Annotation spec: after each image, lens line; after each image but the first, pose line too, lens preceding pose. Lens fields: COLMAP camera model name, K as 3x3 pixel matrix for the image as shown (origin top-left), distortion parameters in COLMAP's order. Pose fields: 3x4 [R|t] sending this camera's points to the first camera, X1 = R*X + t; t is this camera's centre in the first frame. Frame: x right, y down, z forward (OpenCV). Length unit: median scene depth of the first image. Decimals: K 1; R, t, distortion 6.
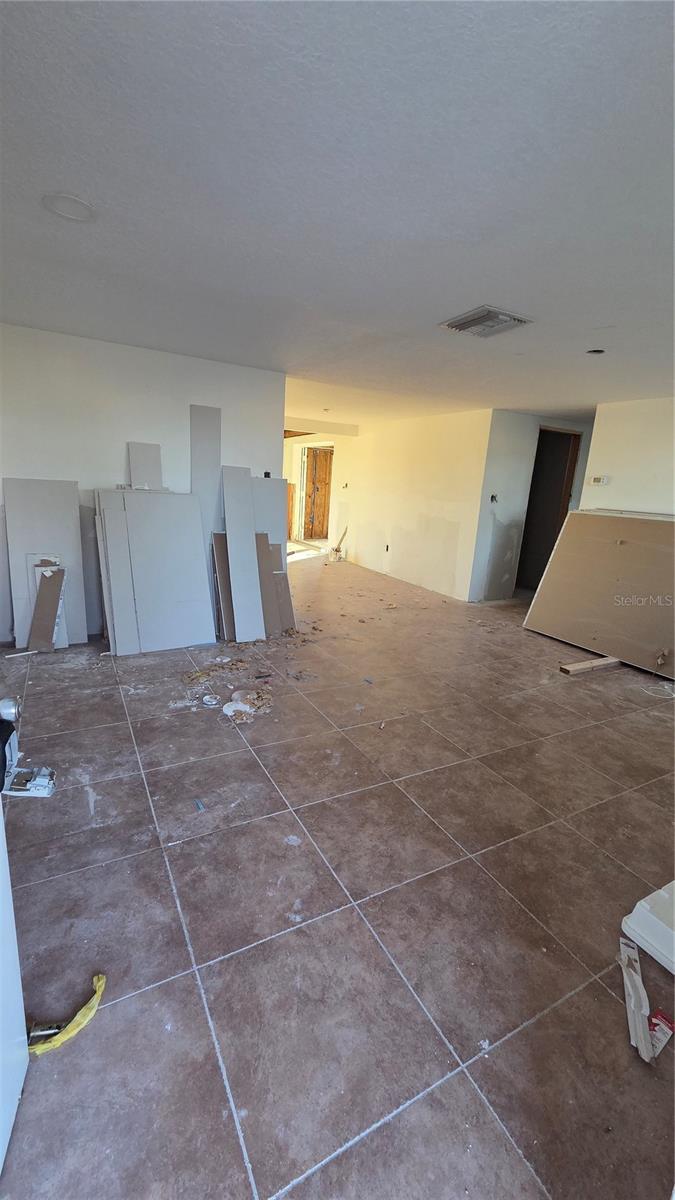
lens RADIAL K [[491.3, 0, 337.5], [0, 491.3, 600.0], [0, 0, 1]] dist [-0.000534, -0.000376]
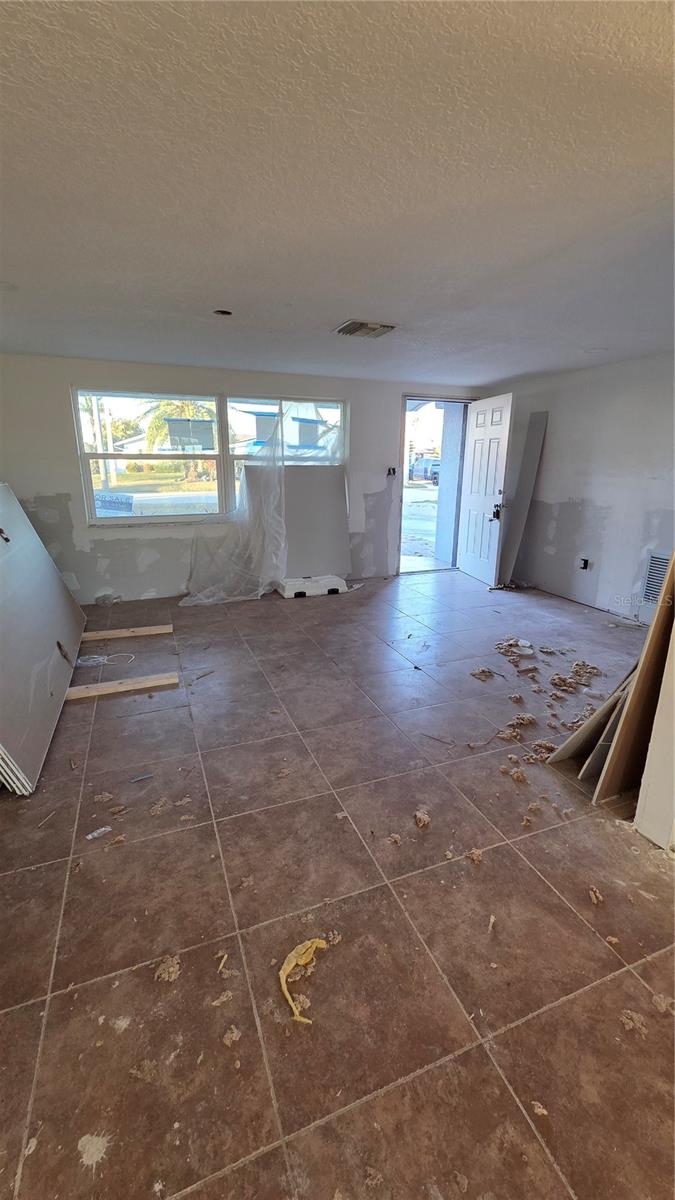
lens RADIAL K [[491.3, 0, 337.5], [0, 491.3, 600.0], [0, 0, 1]] dist [-0.000534, -0.000376]
pose [[-0.990136, -0.099936, 0.098203, 0.196810], [-0.037532, 0.864460, 0.501298, -0.632867], [-0.134990, 0.492668, -0.859684, 2.563435]]
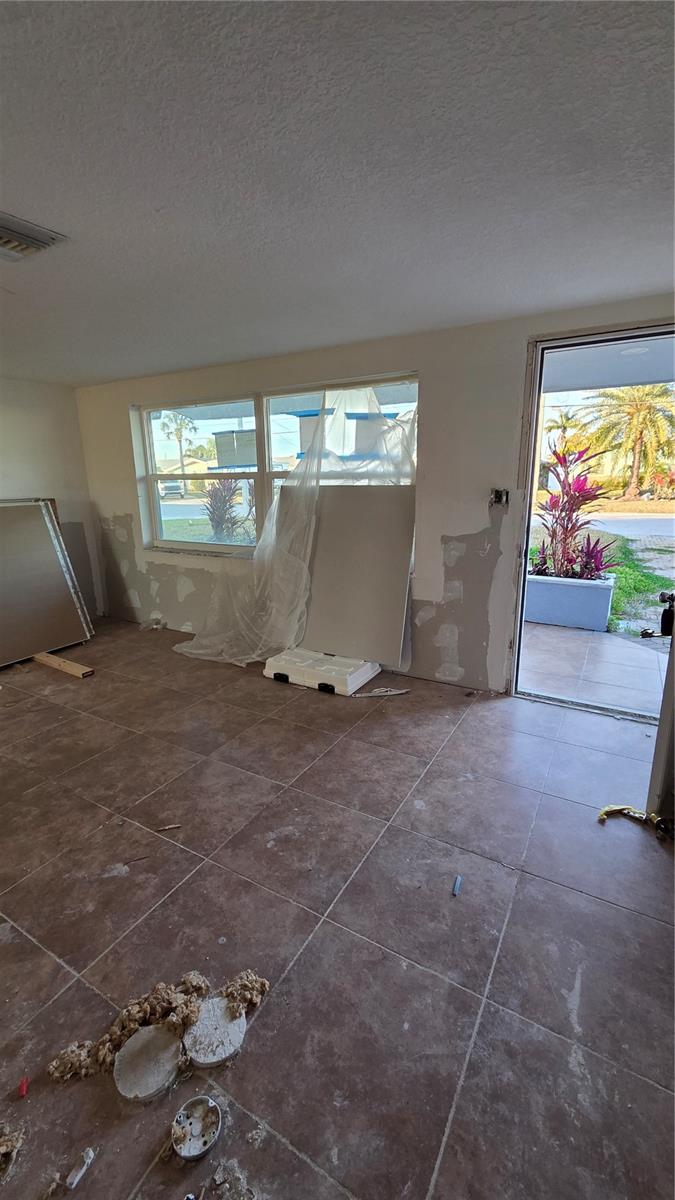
lens RADIAL K [[491.3, 0, 337.5], [0, 491.3, 600.0], [0, 0, 1]] dist [-0.000534, -0.000376]
pose [[-0.517427, -0.262131, 0.814589, -0.613733], [0.183830, 0.895652, 0.404986, -0.331482], [-0.835748, 0.359297, -0.415247, 1.130413]]
